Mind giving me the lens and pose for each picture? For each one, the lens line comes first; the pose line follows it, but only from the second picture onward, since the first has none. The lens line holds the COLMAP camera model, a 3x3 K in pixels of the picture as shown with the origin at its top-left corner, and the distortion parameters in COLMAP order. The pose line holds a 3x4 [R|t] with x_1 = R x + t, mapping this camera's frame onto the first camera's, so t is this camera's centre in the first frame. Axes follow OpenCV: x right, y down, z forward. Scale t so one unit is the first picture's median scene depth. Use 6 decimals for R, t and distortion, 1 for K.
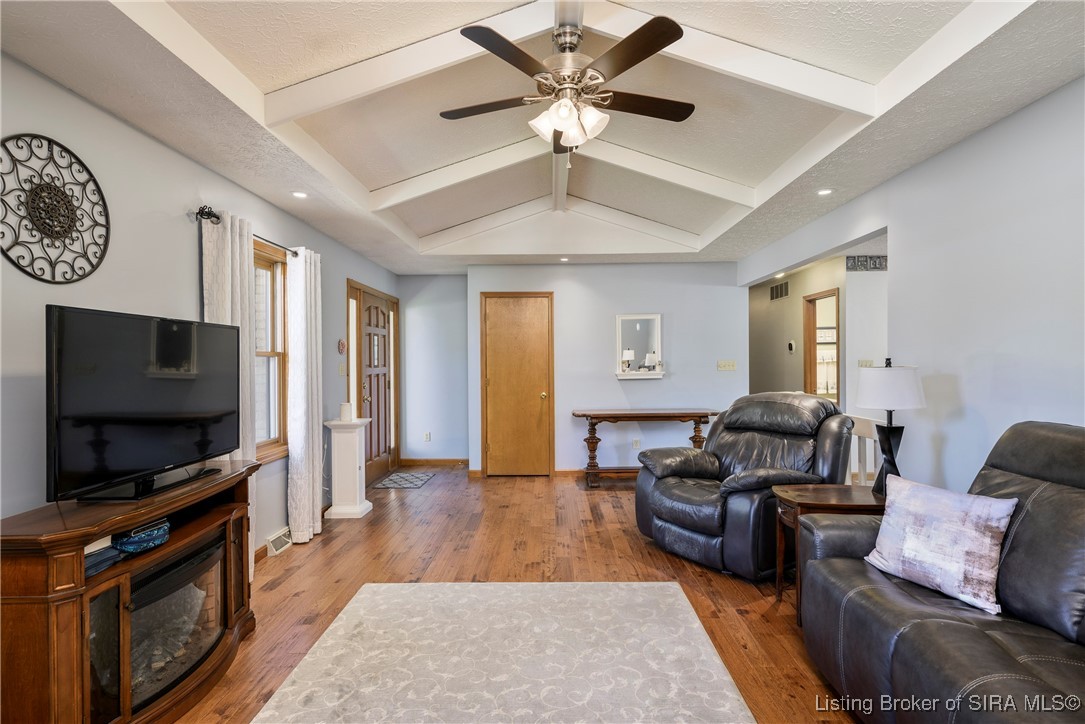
lens RADIAL K [[562.8, 0, 545.8], [0, 562.8, 360.8], [0, 0, 1]] dist [-0.002796, -0.001869]
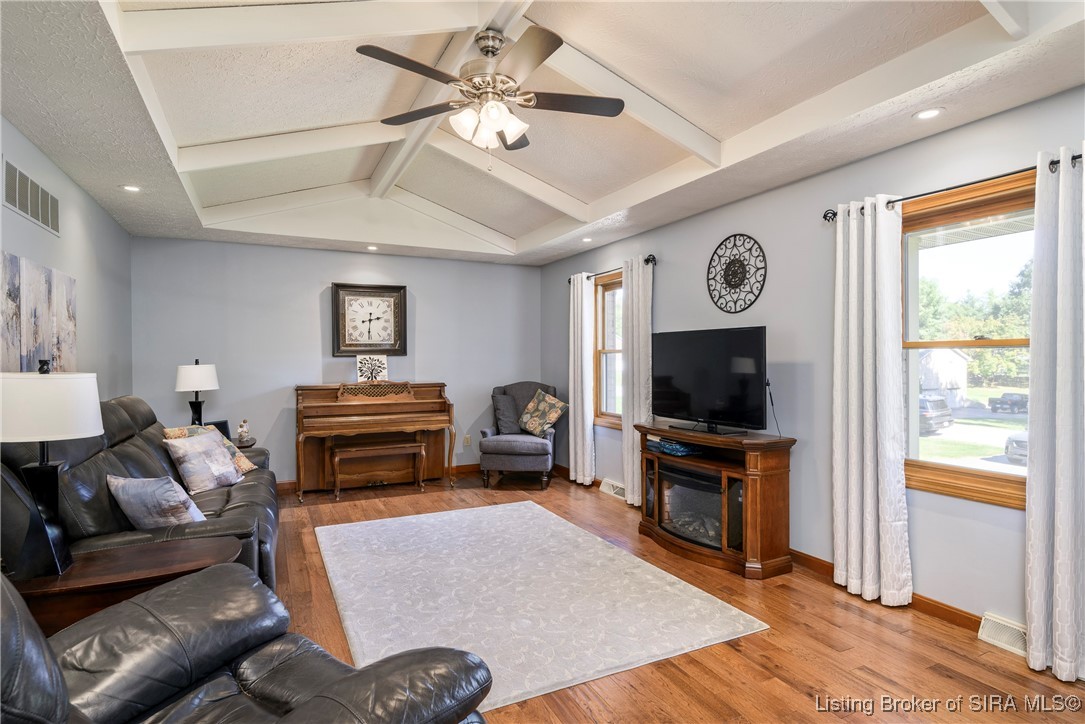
lens RADIAL K [[562.8, 0, 548.5], [0, 562.8, 361.8], [0, 0, 1]] dist [-0.002796, -0.001869]
pose [[-0.890738, 0.013296, -0.454323, 0.476789], [0.009135, 0.999894, 0.011353, -0.005142], [0.454425, 0.005962, -0.890765, 2.255769]]
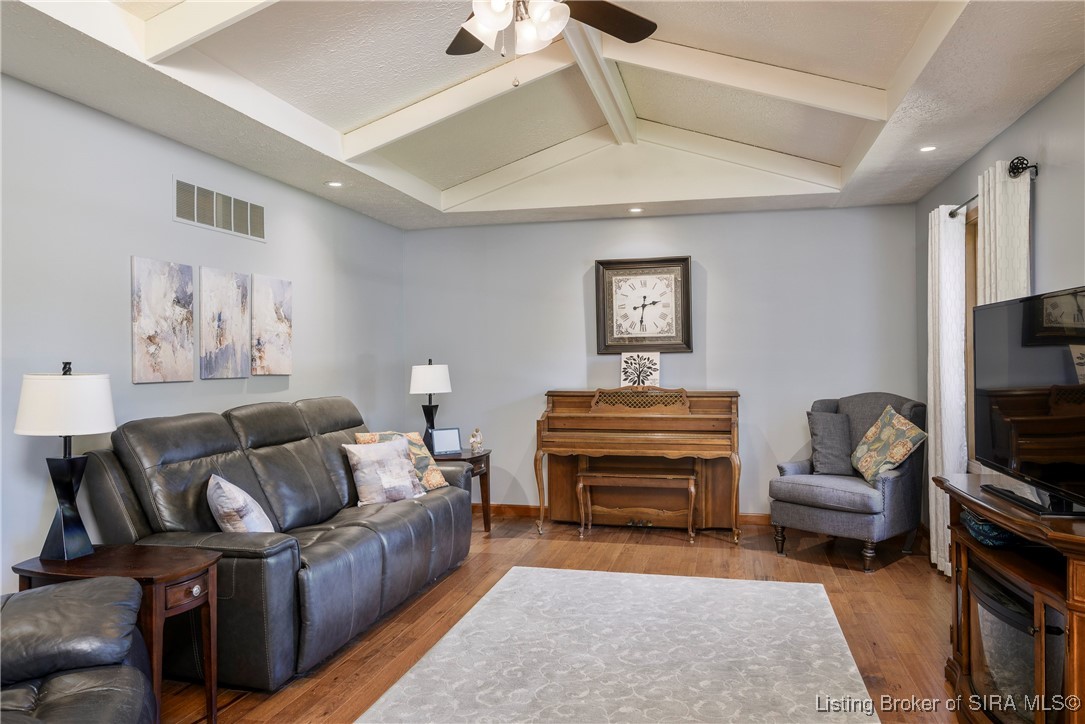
lens RADIAL K [[757.3, 0, 549.3], [0, 757.3, 356.1], [0, 0, 1]] dist [-0.001576, -0.003664]
pose [[-0.975643, 0.016862, 0.218717, -0.232691], [0.016686, 0.999857, -0.002655, 0.000787], [-0.218731, 0.001060, -0.975785, 2.208467]]
